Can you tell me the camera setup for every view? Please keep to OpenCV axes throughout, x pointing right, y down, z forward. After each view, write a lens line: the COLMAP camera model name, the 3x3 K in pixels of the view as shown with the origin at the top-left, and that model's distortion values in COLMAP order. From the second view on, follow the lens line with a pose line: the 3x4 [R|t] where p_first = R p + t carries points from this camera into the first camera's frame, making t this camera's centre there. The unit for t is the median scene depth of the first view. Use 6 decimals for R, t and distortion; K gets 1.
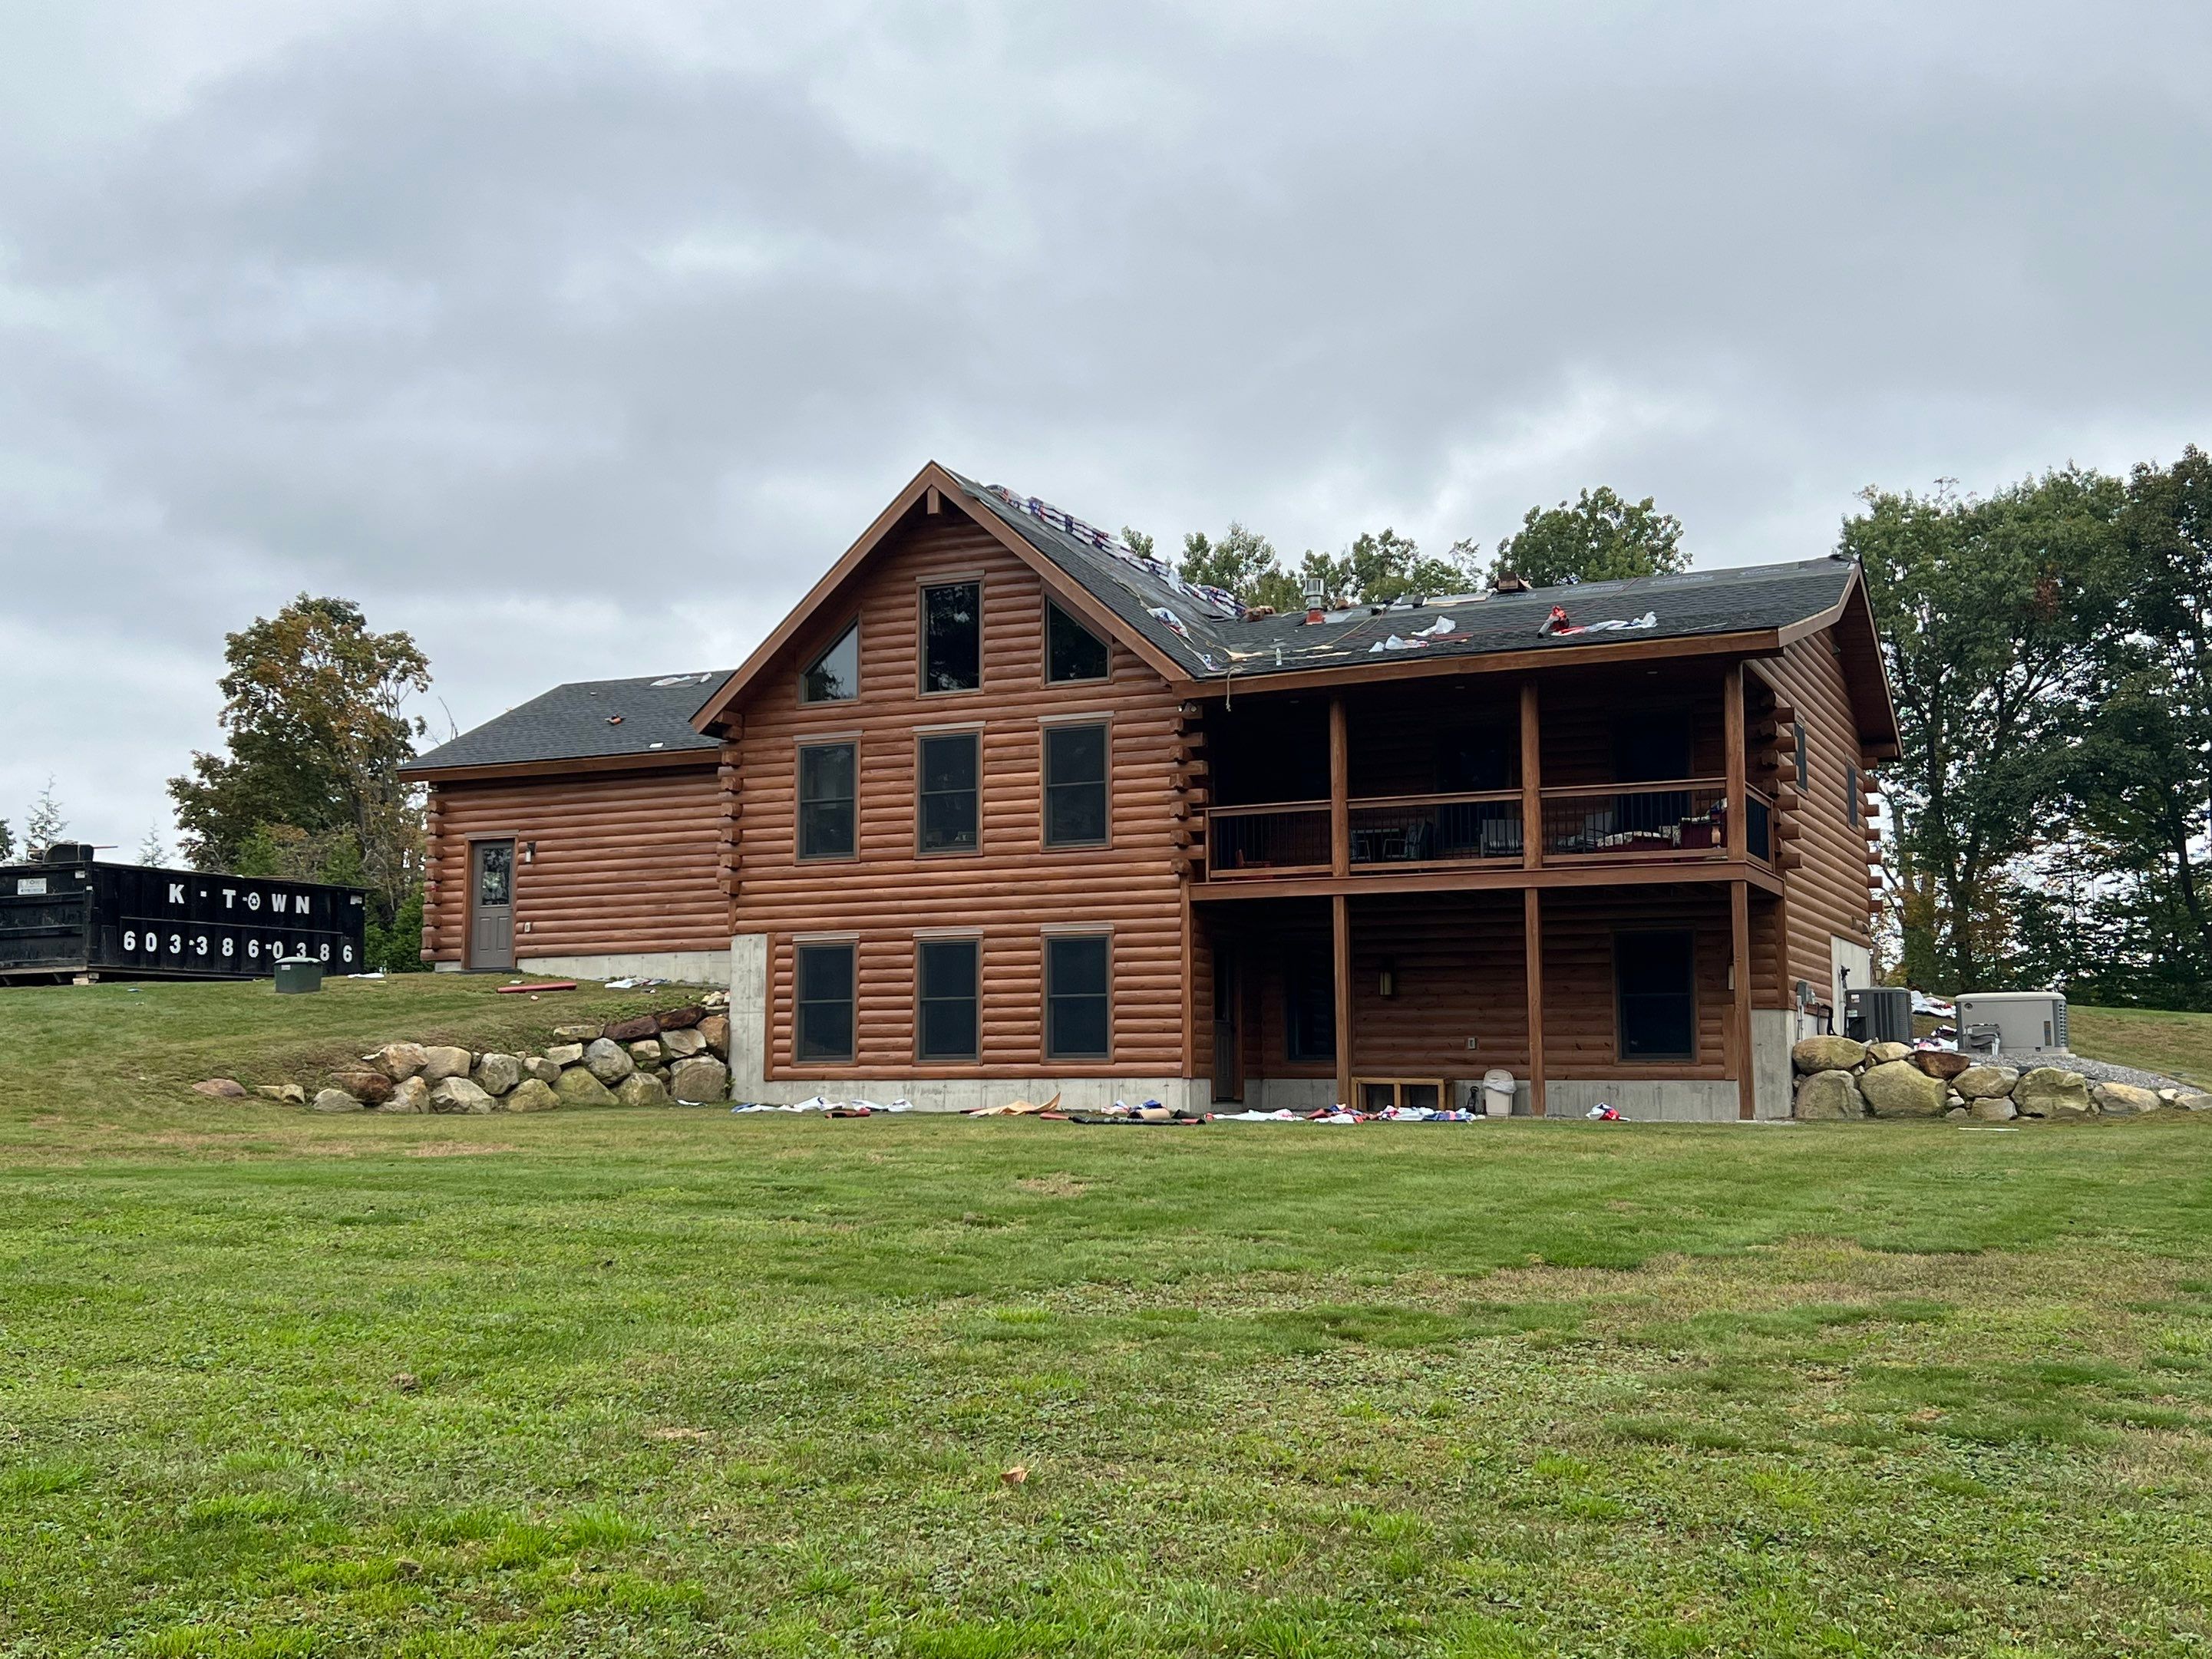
lens RADIAL K [[2367.1, 0, 1083.6], [0, 2367.1, 830.9], [0, 0, 1]] dist [0.102271, 0.000000]
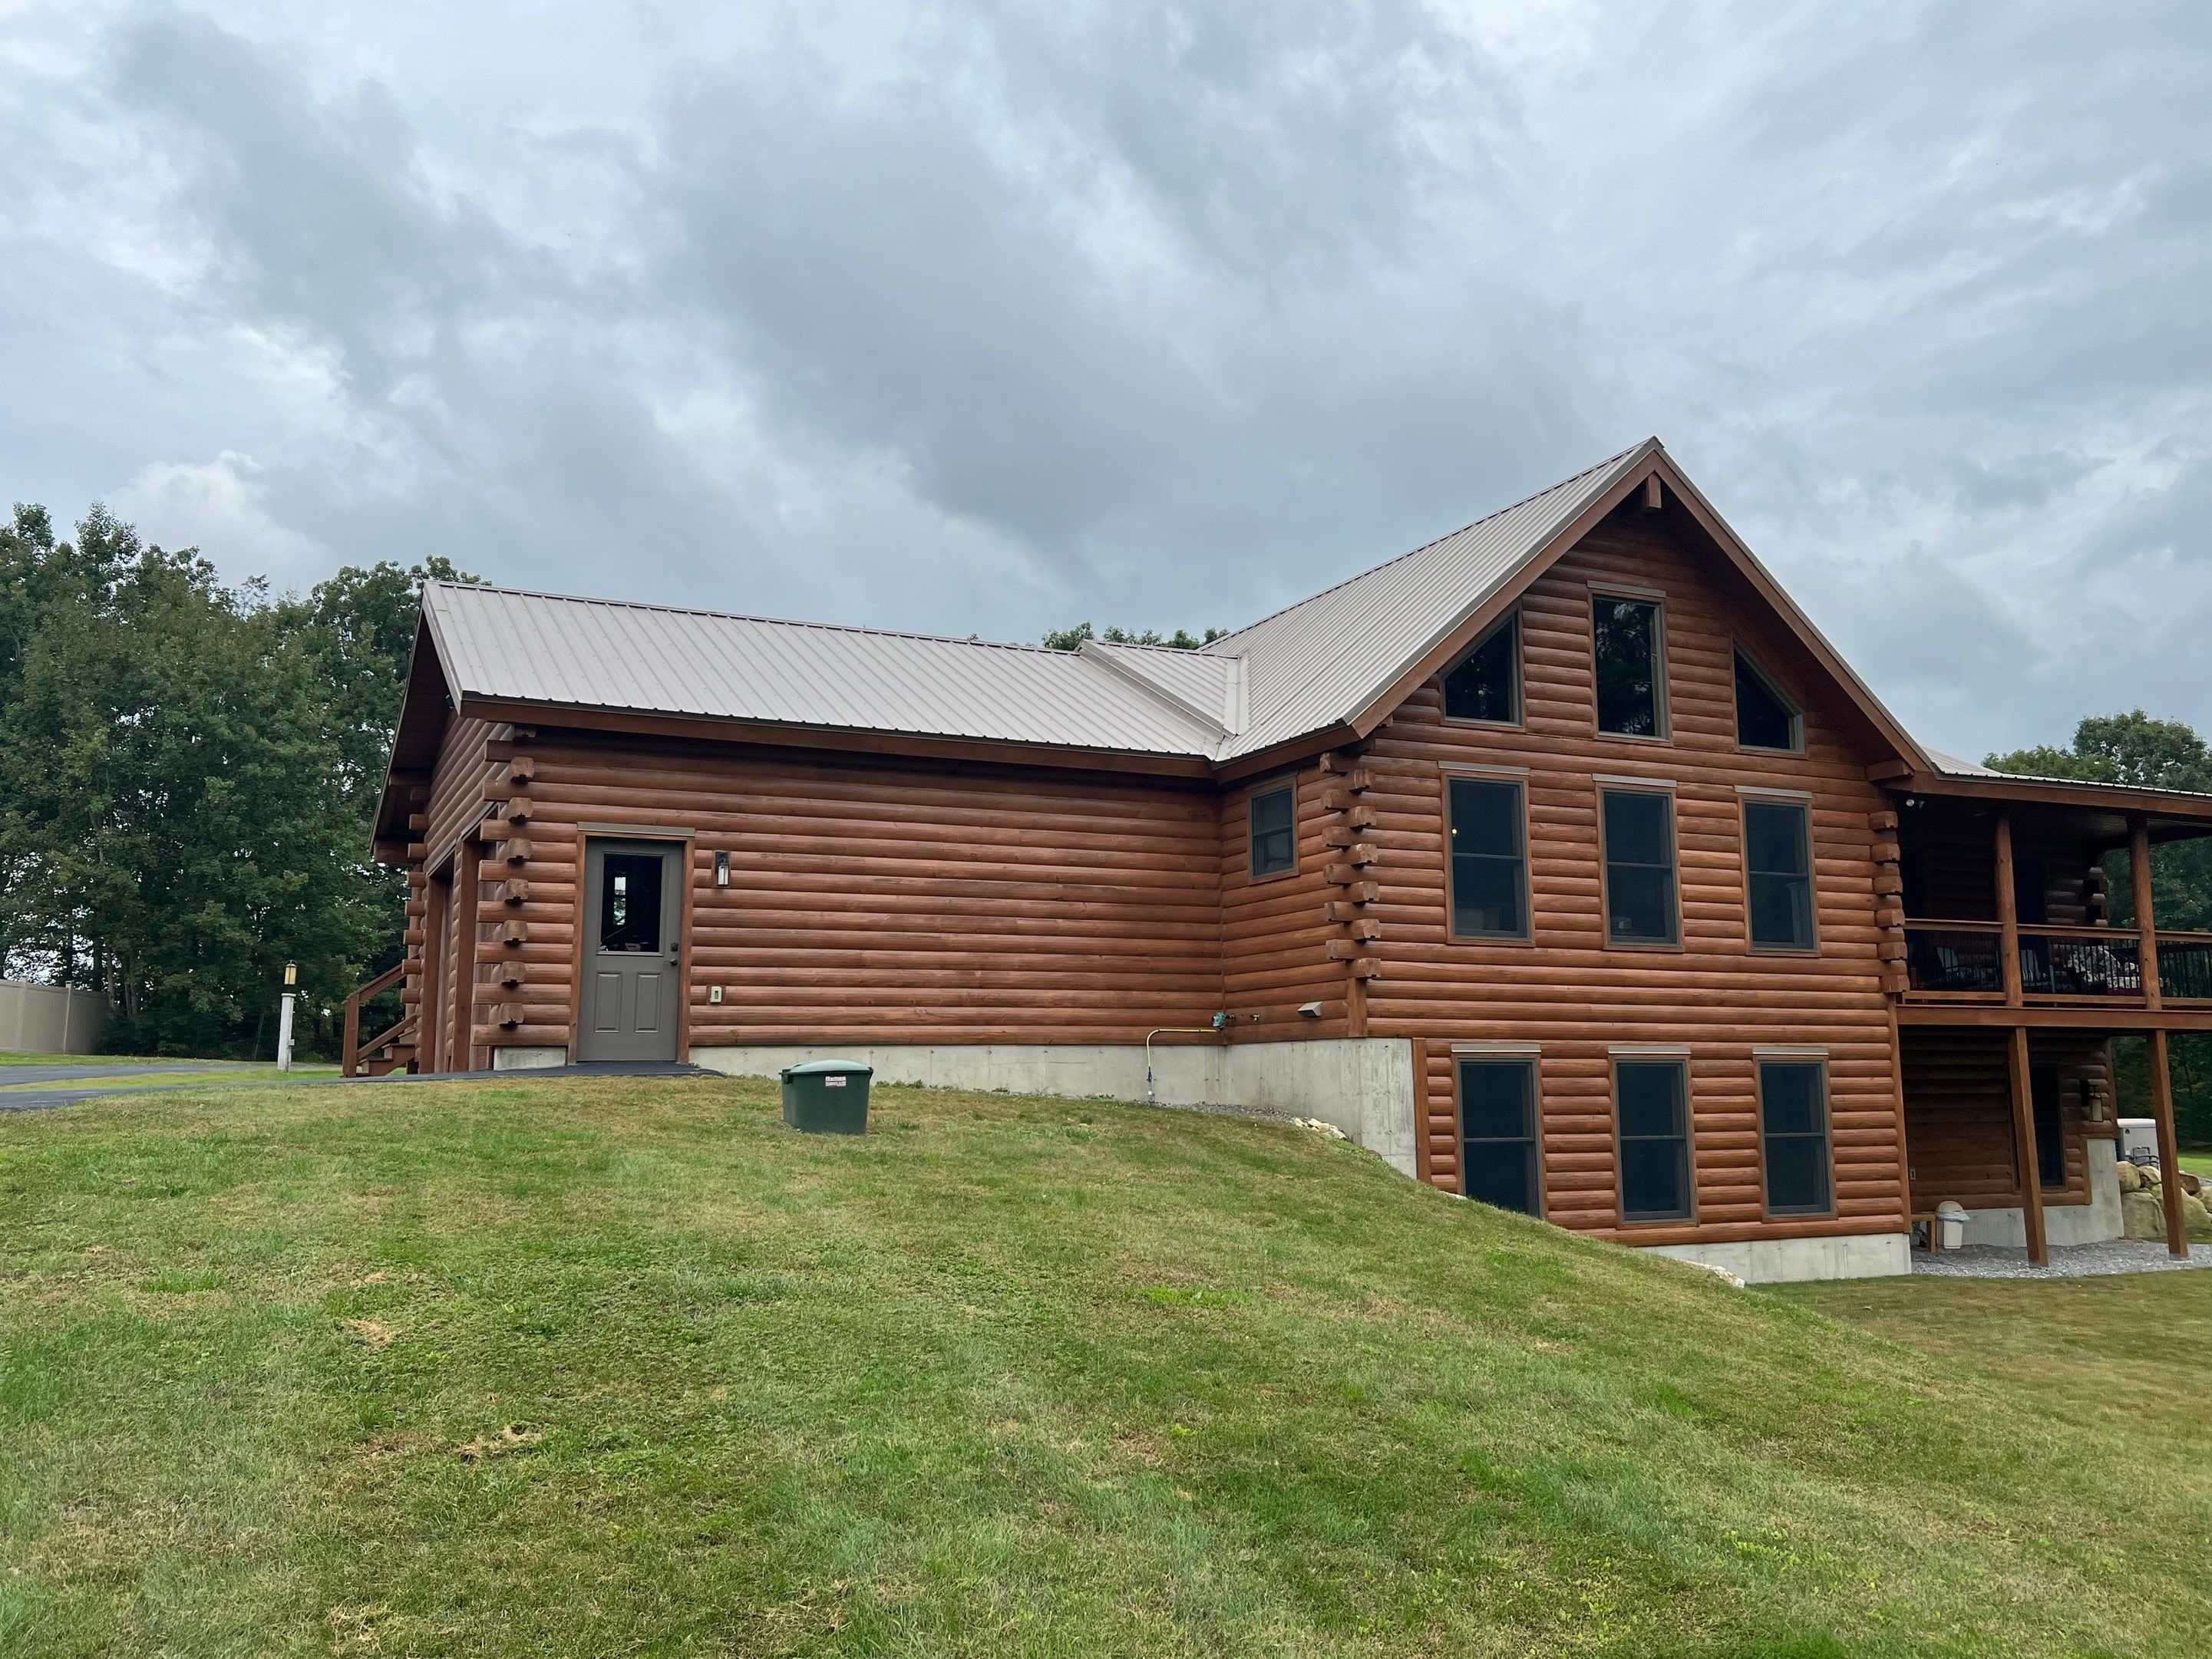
lens RADIAL K [[1835.1, 0, 1157.5], [0, 1835.1, 831.0], [0, 0, 1]] dist [0.032832, -0.083661]
pose [[0.628205, 0.110010, 0.770232, -0.625476], [-0.082332, 0.993795, -0.074790, 0.030417], [-0.773680, -0.016431, 0.633364, 0.752444]]
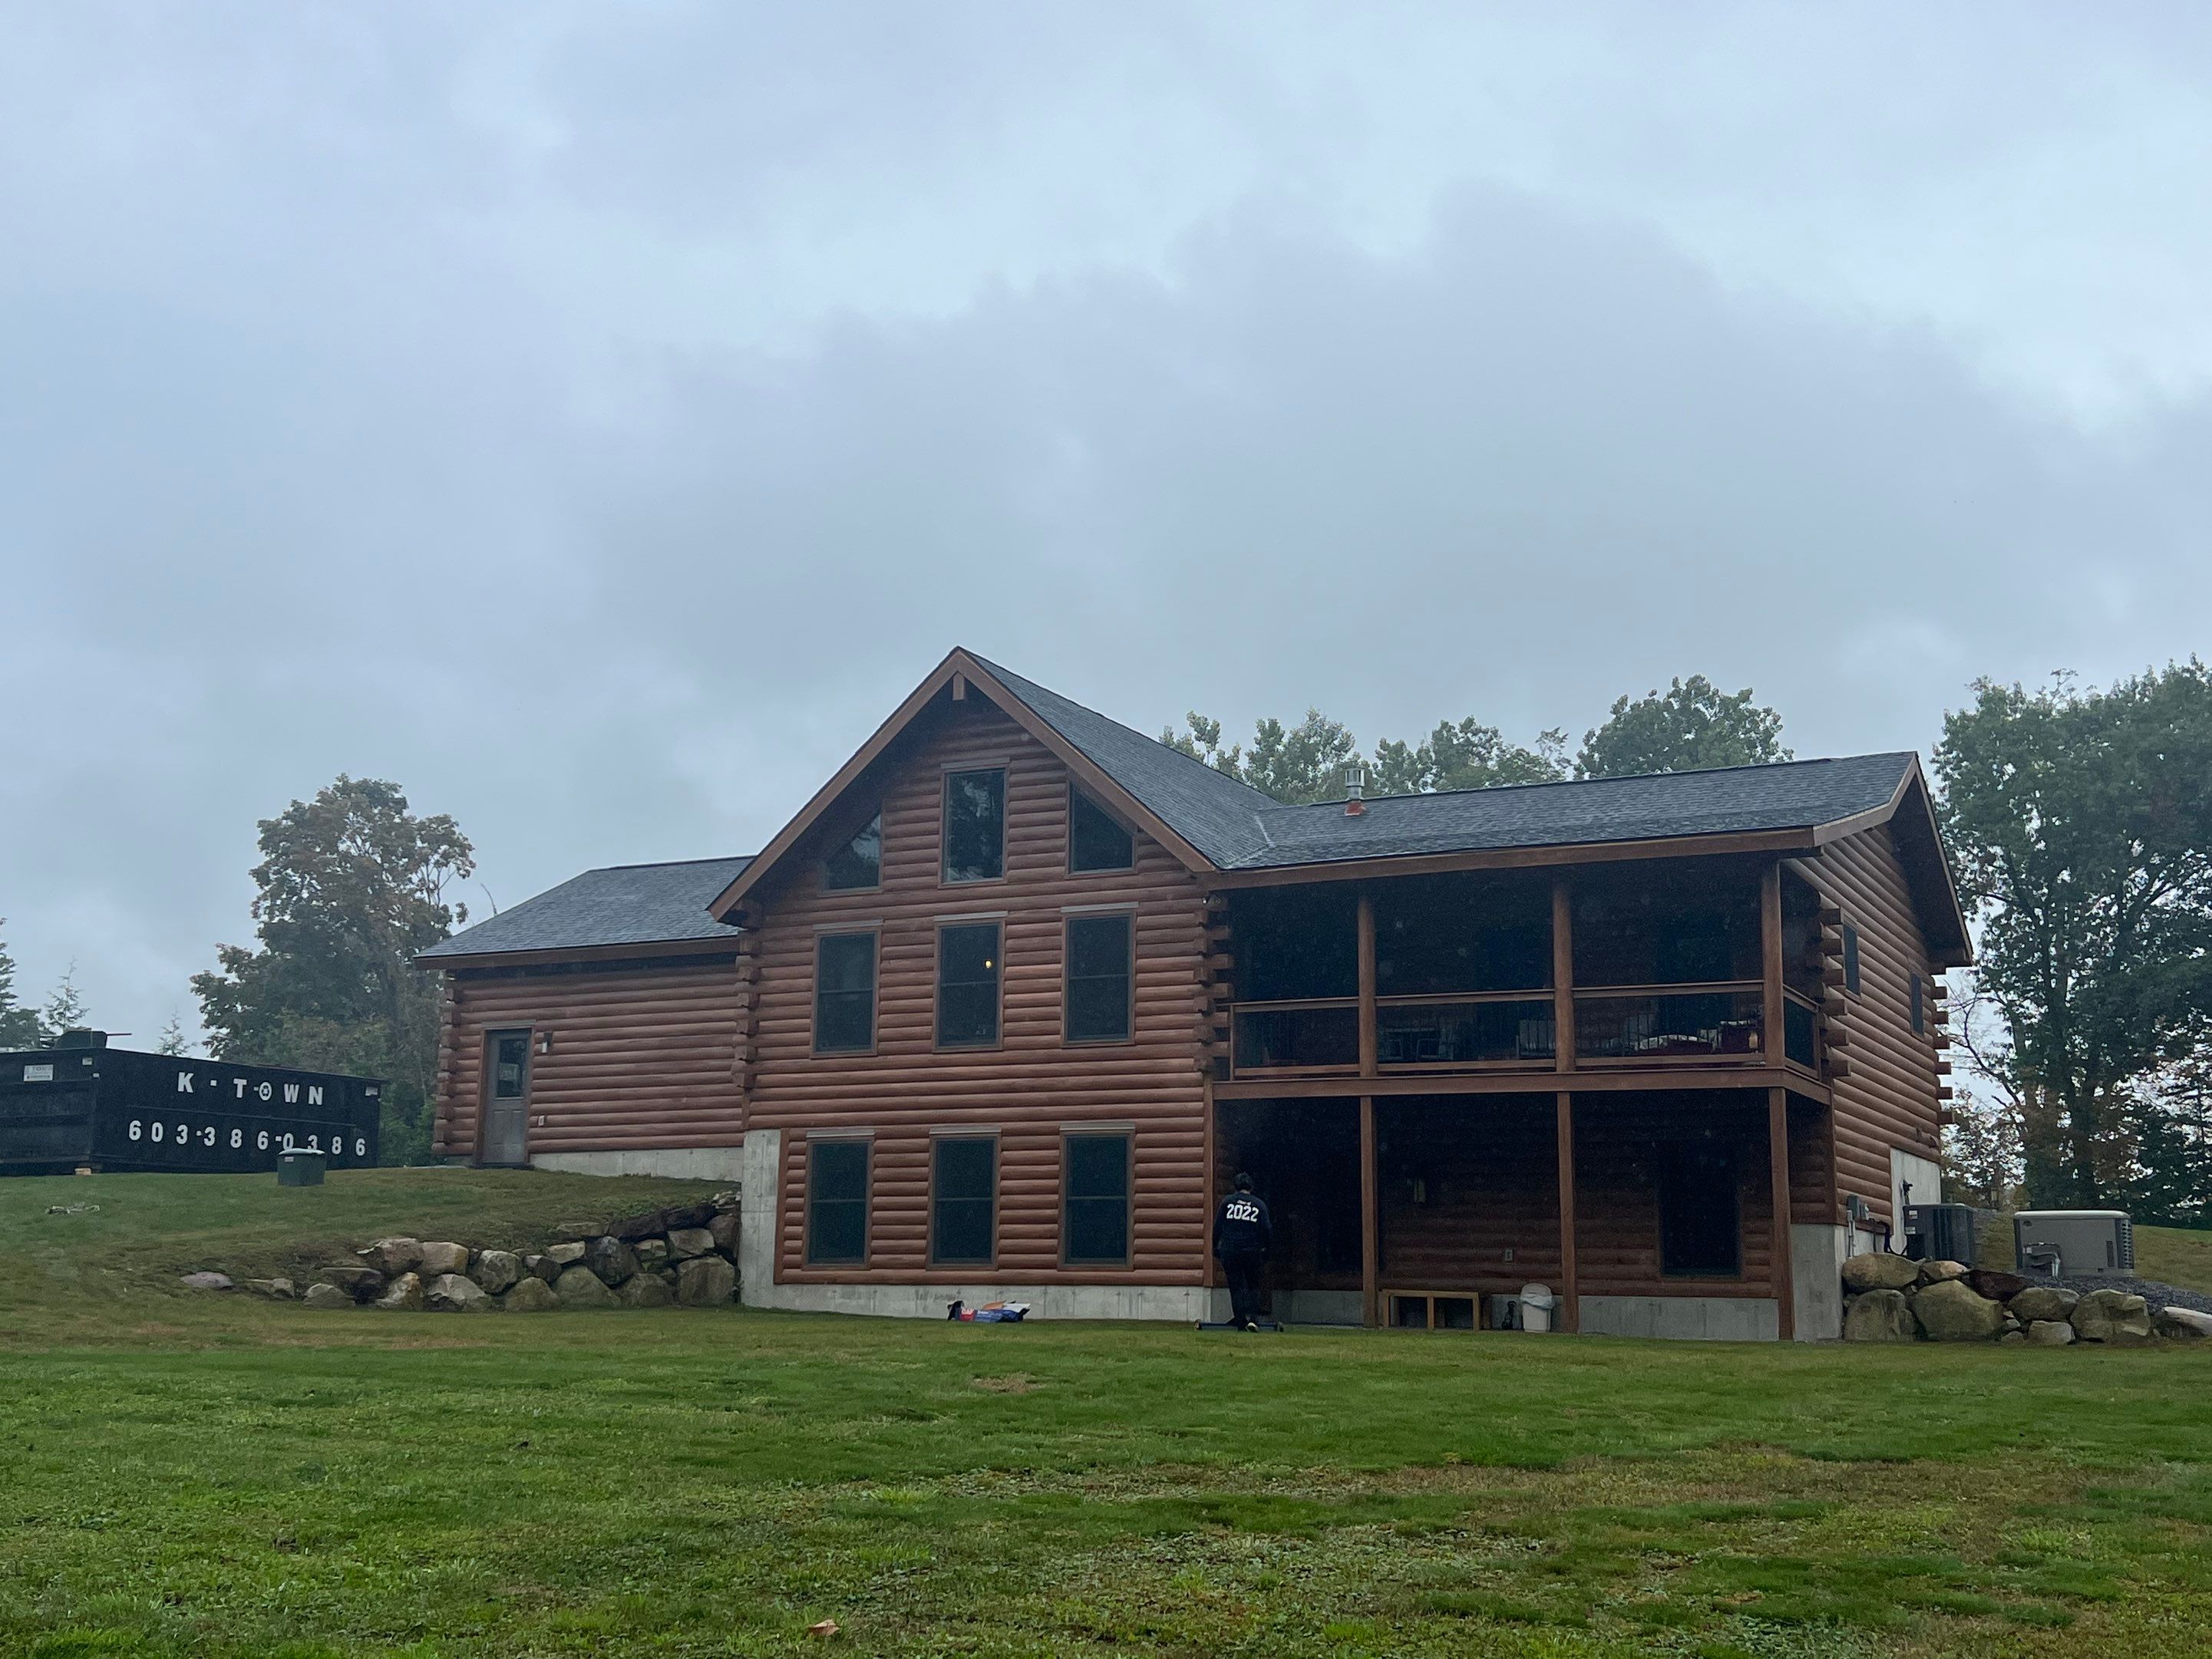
lens RADIAL K [[2512.0, 0, 1097.4], [0, 2512.0, 823.1], [0, 0, 1]] dist [0.084267, 0.000000]
pose [[0.999452, 0.010065, -0.031524, 0.027781], [-0.012629, 0.996532, -0.082242, 0.001843], [0.030587, 0.082595, 0.996114, -0.029659]]
